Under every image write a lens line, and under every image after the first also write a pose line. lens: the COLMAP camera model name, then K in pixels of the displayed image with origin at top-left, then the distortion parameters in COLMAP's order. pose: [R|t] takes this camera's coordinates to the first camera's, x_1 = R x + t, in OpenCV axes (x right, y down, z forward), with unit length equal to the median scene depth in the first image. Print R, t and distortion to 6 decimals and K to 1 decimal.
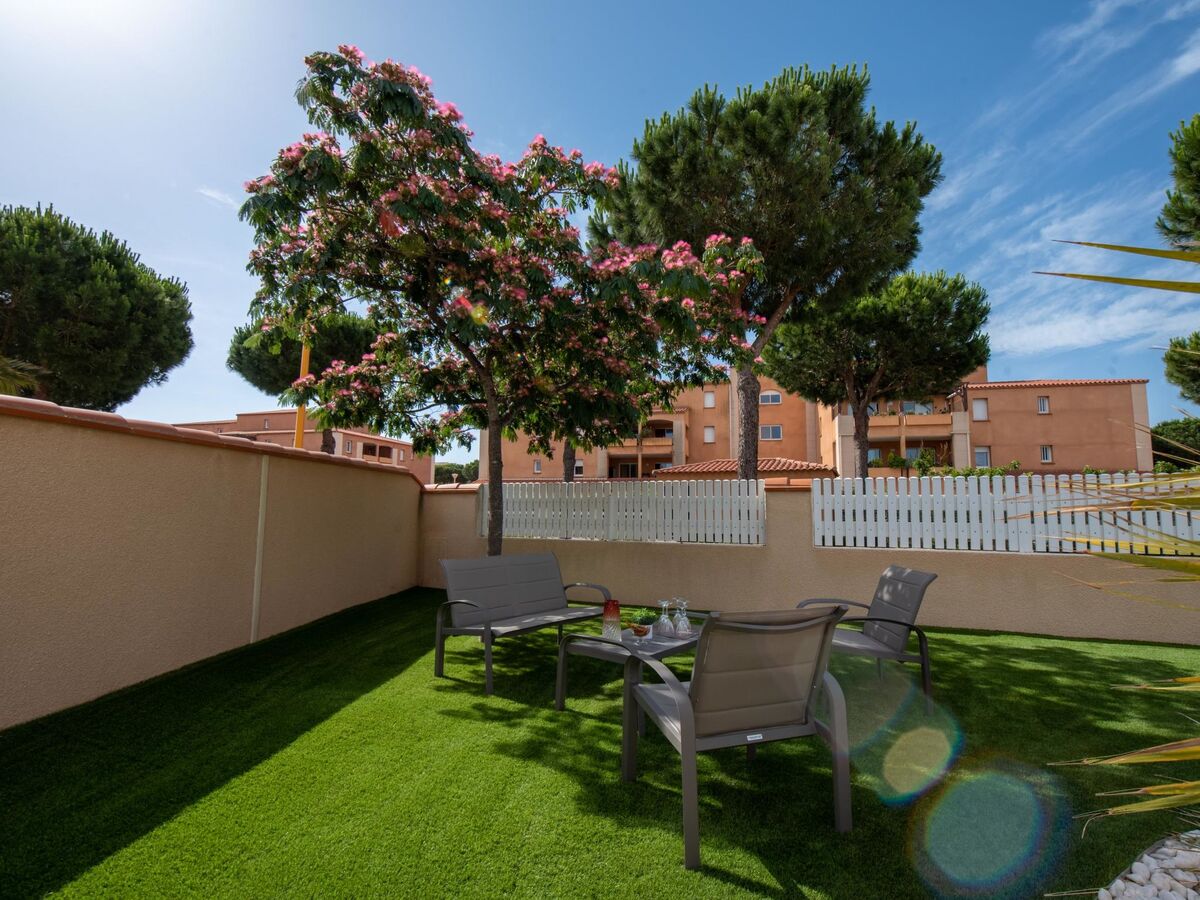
lens RADIAL K [[544.6, 0, 616.6], [0, 544.6, 452.7], [0, 0, 1]] dist [-0.011006, -0.000430]
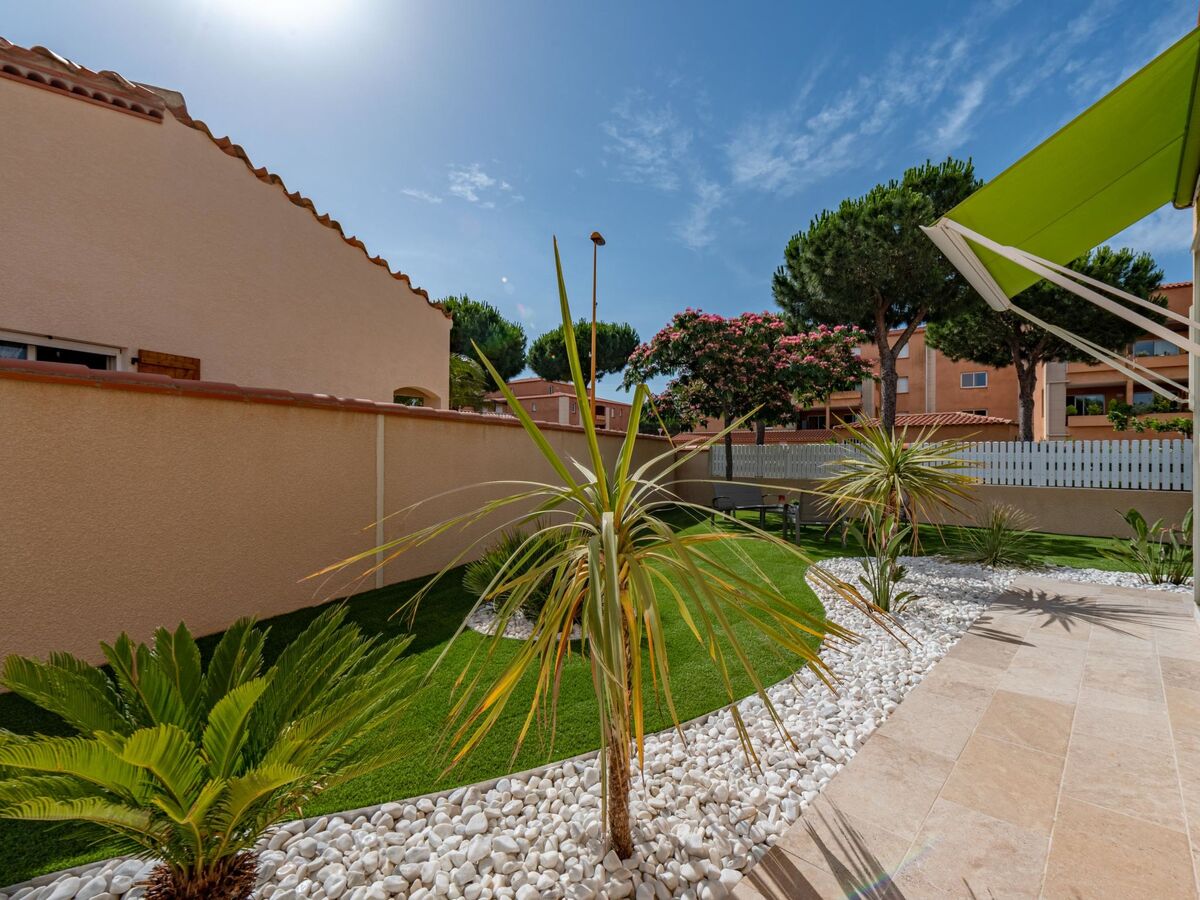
lens RADIAL K [[535.4, 0, 613.7], [0, 535.4, 447.9], [0, 0, 1]] dist [0.014933, -0.000737]
pose [[0.938844, -0.009067, -0.344222, 0.032530], [0.038375, 0.996181, 0.078426, -0.056876], [0.342197, -0.086840, 0.935607, -0.482560]]
